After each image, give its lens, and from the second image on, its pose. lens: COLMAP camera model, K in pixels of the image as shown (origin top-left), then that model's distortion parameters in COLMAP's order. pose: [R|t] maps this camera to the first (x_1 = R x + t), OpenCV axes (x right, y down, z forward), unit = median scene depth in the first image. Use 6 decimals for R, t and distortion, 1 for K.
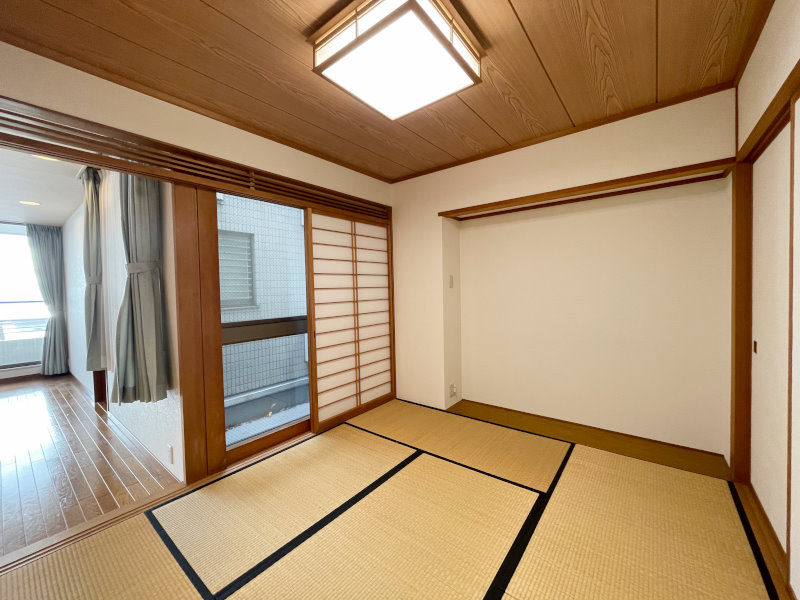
lens RADIAL K [[322.3, 0, 400.4], [0, 322.3, 295.9], [0, 0, 1]] dist [-0.001819, -0.000414]
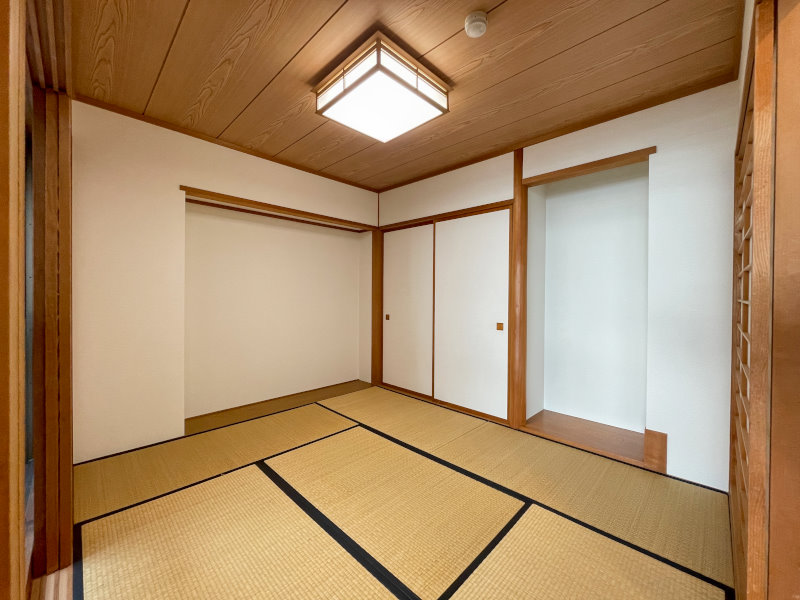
lens RADIAL K [[322.3, 0, 402.4], [0, 322.3, 298.3], [0, 0, 1]] dist [-0.001819, -0.000414]
pose [[0.097168, 0.013224, 0.995180, -0.690517], [0.014172, 0.999792, -0.014669, 0.041167], [-0.995167, 0.015529, 0.096960, 0.446171]]
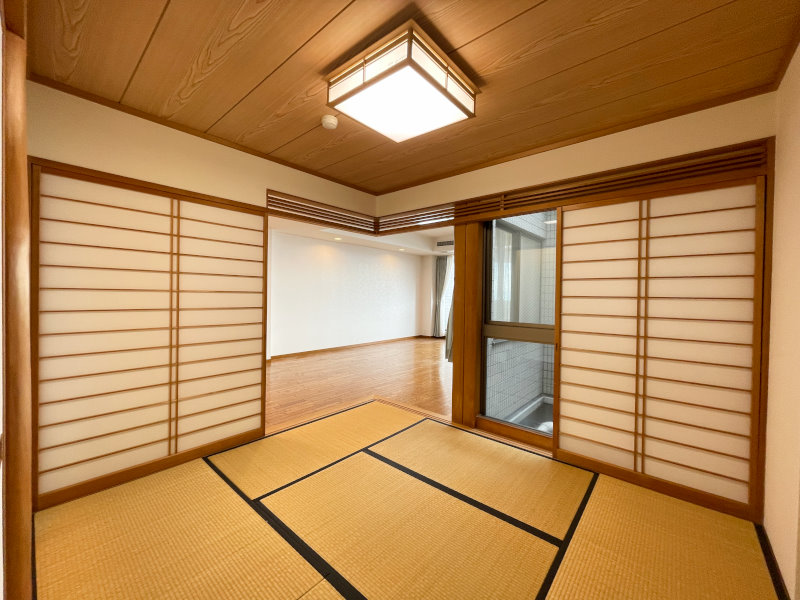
lens RADIAL K [[322.3, 0, 400.7], [0, 322.3, 297.5], [0, 0, 1]] dist [-0.001819, -0.000414]
pose [[-0.046551, 0.034748, -0.998311, 0.631218], [-0.037772, 0.998619, 0.036520, -0.035000], [0.998201, 0.039408, -0.045175, 0.590112]]
